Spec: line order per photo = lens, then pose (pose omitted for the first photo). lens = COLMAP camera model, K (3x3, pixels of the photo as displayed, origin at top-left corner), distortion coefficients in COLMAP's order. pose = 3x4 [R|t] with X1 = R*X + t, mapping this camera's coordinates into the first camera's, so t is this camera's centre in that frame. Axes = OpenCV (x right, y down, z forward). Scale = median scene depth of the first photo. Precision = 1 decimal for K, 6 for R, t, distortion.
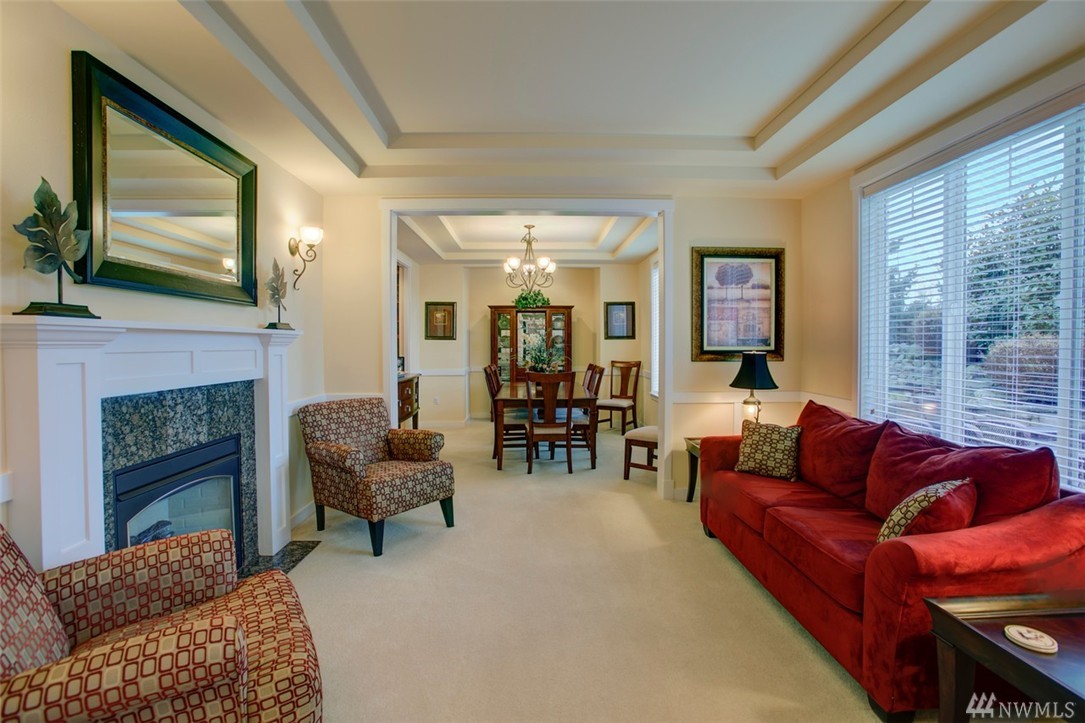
lens RADIAL K [[501.3, 0, 542.5], [0, 501.3, 361.5], [0, 0, 1]] dist [-0.001129, 0.000127]
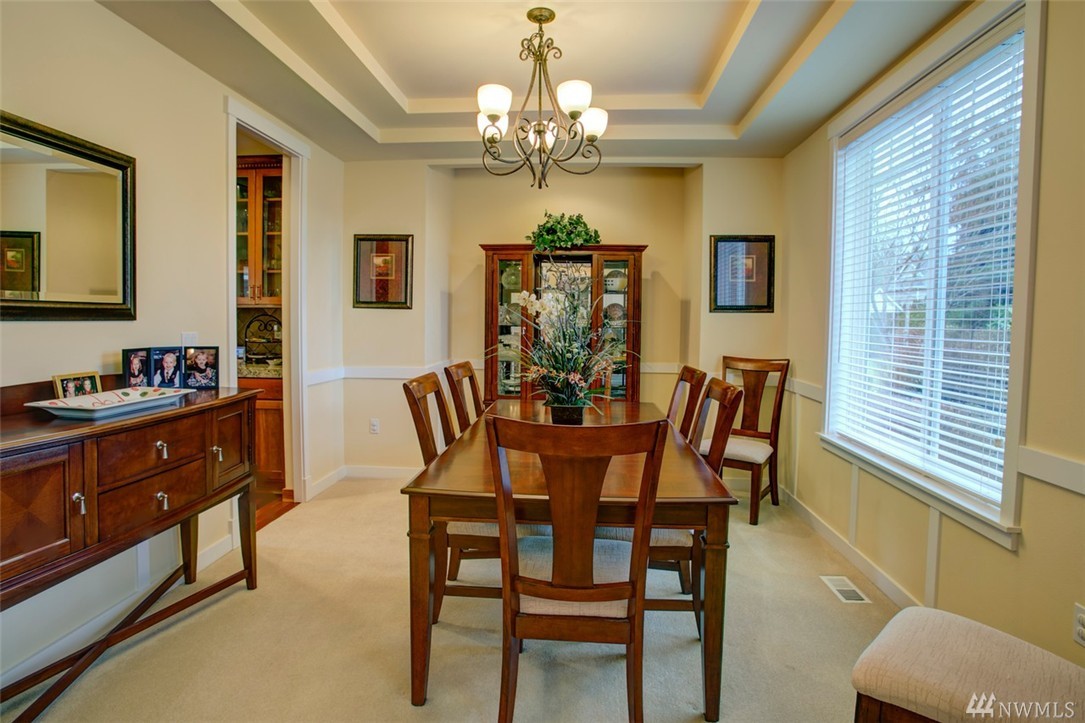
lens RADIAL K [[581.4, 0, 542.5], [0, 581.4, 361.5], [0, 0, 1]] dist [-0.060216, -0.000109]
pose [[0.995097, 0.019744, -0.096909, 0.017342], [-0.016168, 0.999164, 0.037549, -0.014297], [0.097569, -0.035798, 0.994585, 0.422632]]
